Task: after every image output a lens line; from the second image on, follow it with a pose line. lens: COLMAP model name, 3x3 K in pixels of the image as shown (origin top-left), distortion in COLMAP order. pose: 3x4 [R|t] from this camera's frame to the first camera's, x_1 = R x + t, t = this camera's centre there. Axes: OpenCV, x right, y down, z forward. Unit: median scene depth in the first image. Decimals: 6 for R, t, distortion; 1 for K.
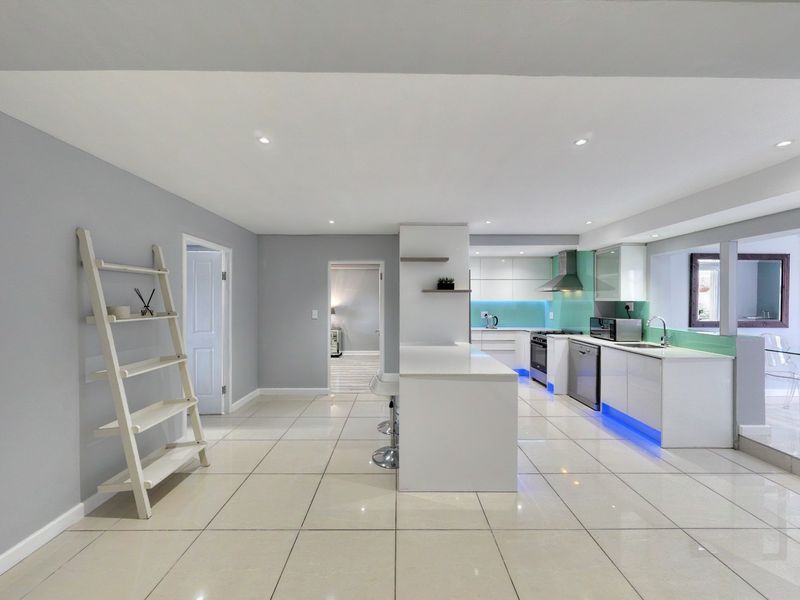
lens RADIAL K [[289.4, 0, 400.0], [0, 289.4, 300.0], [0, 0, 1]] dist [0.000407, 0.000054]
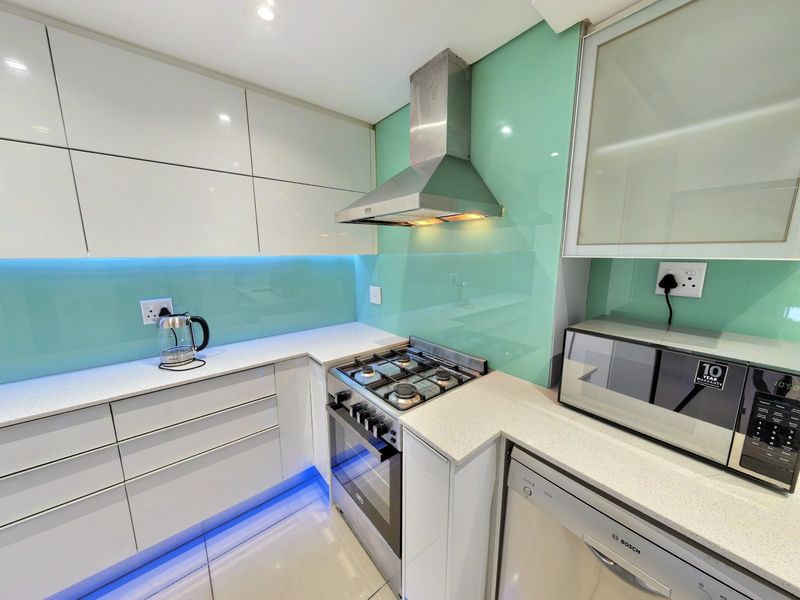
lens RADIAL K [[289.4, 0, 400.0], [0, 289.4, 300.0], [0, 0, 1]] dist [0.000407, 0.000054]
pose [[0.772309, -0.105063, 0.626499, 0.334806], [0.002038, 0.986633, 0.162944, -0.001496], [-0.635244, -0.124566, 0.762200, 0.742754]]
